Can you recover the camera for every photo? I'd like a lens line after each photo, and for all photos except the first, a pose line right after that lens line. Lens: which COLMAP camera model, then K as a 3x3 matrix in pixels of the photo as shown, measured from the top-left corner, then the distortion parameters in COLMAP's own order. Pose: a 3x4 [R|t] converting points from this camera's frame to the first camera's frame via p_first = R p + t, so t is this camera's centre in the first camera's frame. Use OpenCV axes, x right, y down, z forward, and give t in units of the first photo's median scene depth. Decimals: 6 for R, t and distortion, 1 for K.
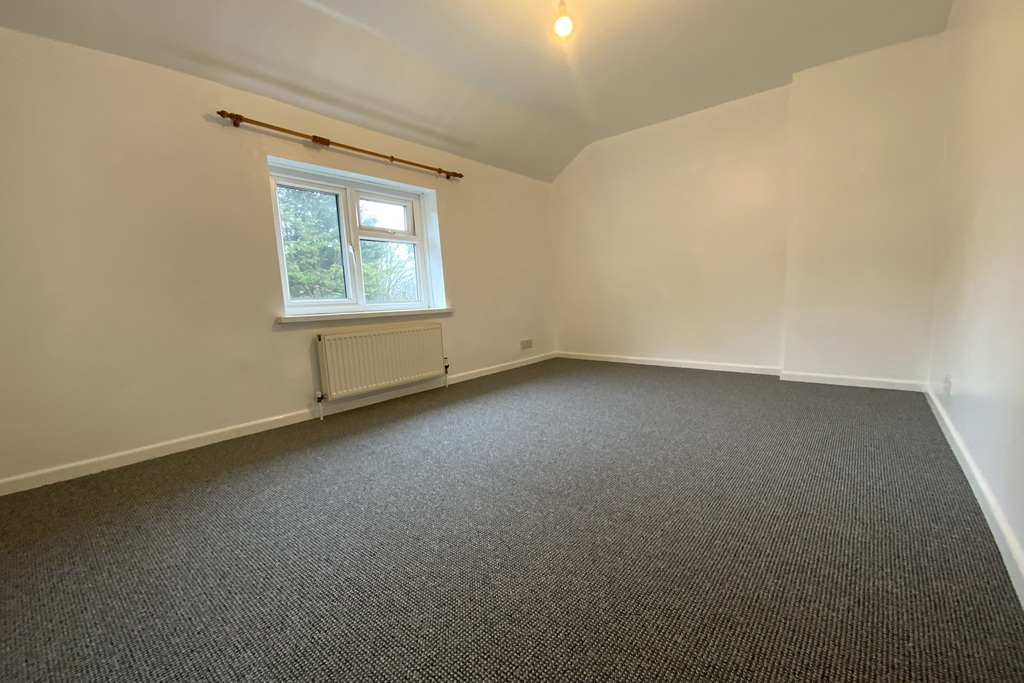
lens RADIAL K [[417.4, 0, 505.7], [0, 417.4, 331.8], [0, 0, 1]] dist [0.005490, -0.006969]
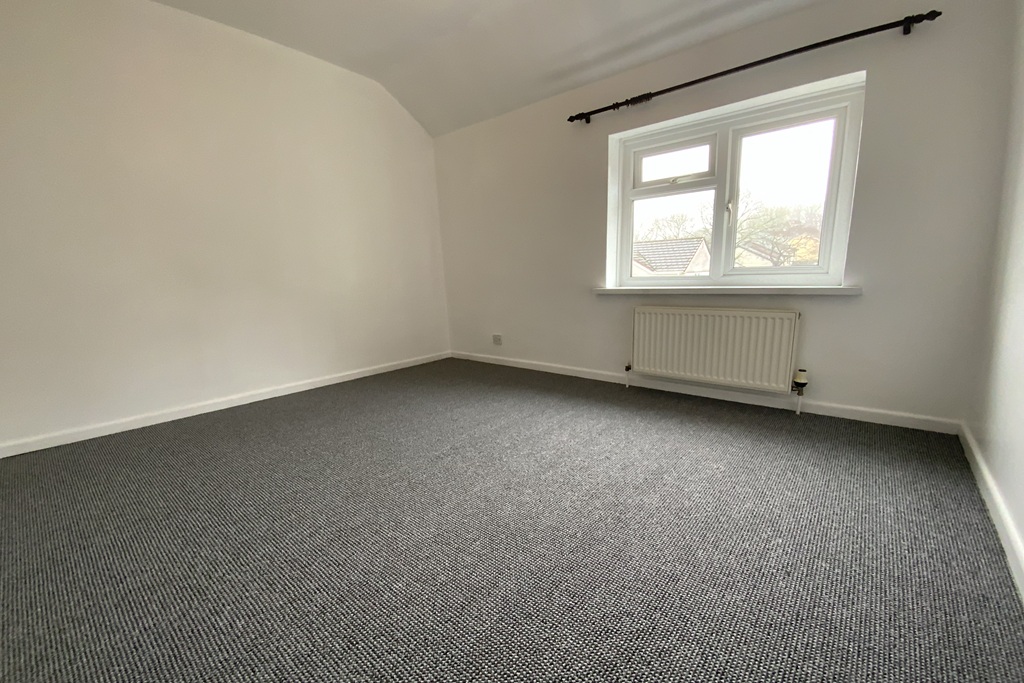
lens RADIAL K [[417.4, 0, 502.8], [0, 417.4, 355.2], [0, 0, 1]] dist [0.005490, -0.006969]
pose [[-0.009974, 0.222786, -0.974816, 0.542068], [-0.066335, 0.972570, 0.222951, -0.078444], [0.997748, 0.066888, 0.005078, 0.650496]]
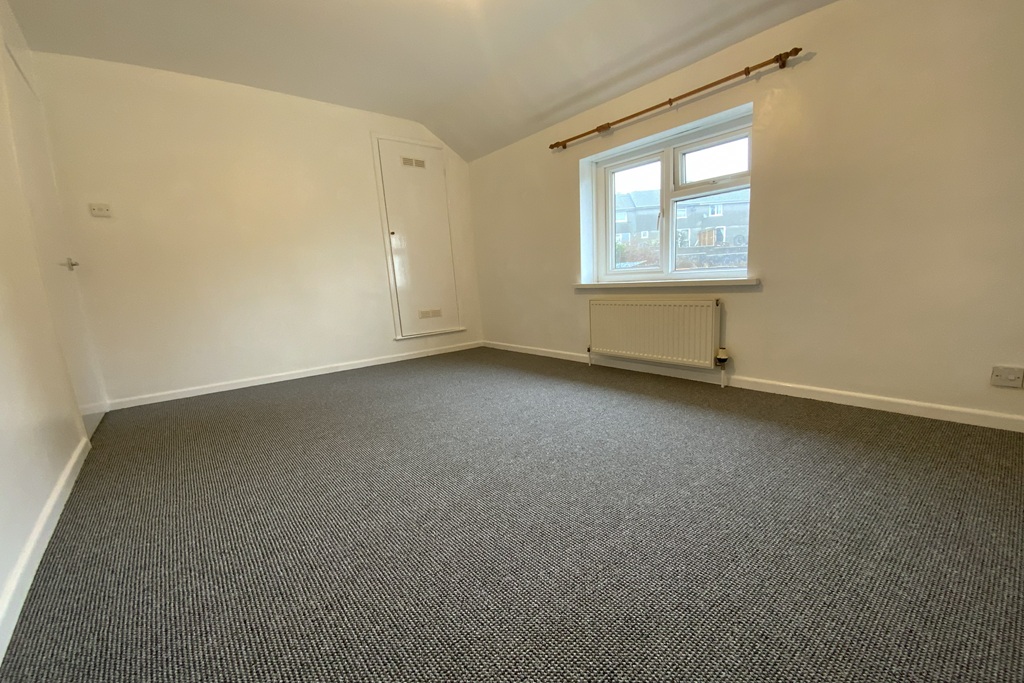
lens RADIAL K [[417.4, 0, 513.5], [0, 417.4, 341.6], [0, 0, 1]] dist [0.005490, -0.006969]
pose [[-0.183774, 0.196477, -0.963132, 0.744774], [-0.029688, 0.978264, 0.205229, -0.105484], [0.982520, 0.066309, -0.173947, 0.914502]]
